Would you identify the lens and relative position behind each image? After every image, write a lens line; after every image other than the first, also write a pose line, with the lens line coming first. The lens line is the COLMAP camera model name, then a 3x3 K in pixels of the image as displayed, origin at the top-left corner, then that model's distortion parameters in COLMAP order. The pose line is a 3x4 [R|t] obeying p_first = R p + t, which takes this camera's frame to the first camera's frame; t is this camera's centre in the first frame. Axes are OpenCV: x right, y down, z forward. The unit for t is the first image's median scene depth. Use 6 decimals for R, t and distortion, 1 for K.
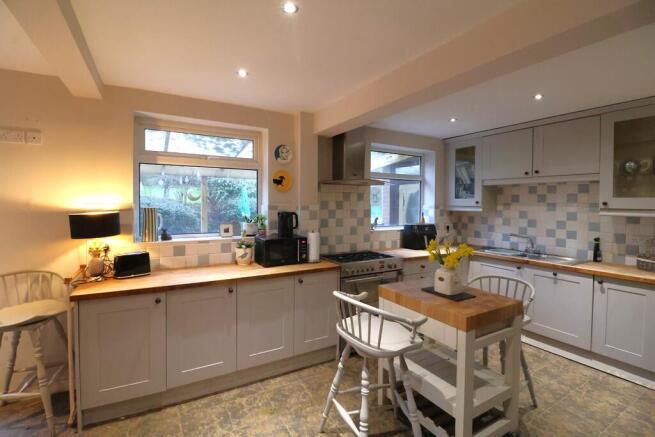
lens RADIAL K [[306.3, 0, 324.8], [0, 306.3, 212.2], [0, 0, 1]] dist [0.000866, -0.000007]
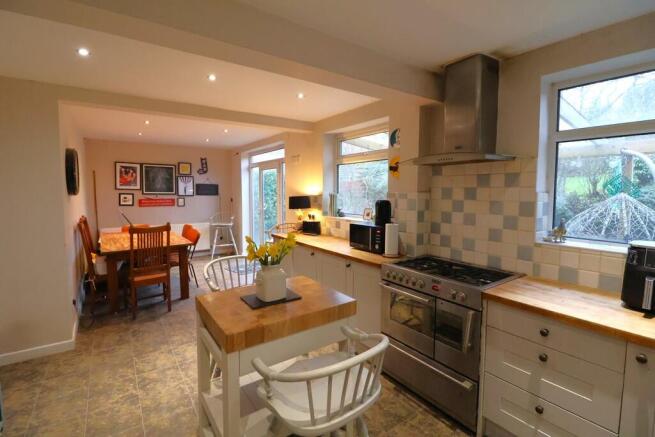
lens RADIAL K [[306.3, 0, 324.8], [0, 306.3, 212.2], [0, 0, 1]] dist [0.000866, -0.000007]
pose [[0.087905, 0.059792, -0.994333, 0.785705], [-0.038736, 0.997647, 0.056566, -0.008789], [0.995375, 0.033544, 0.090014, 0.696657]]
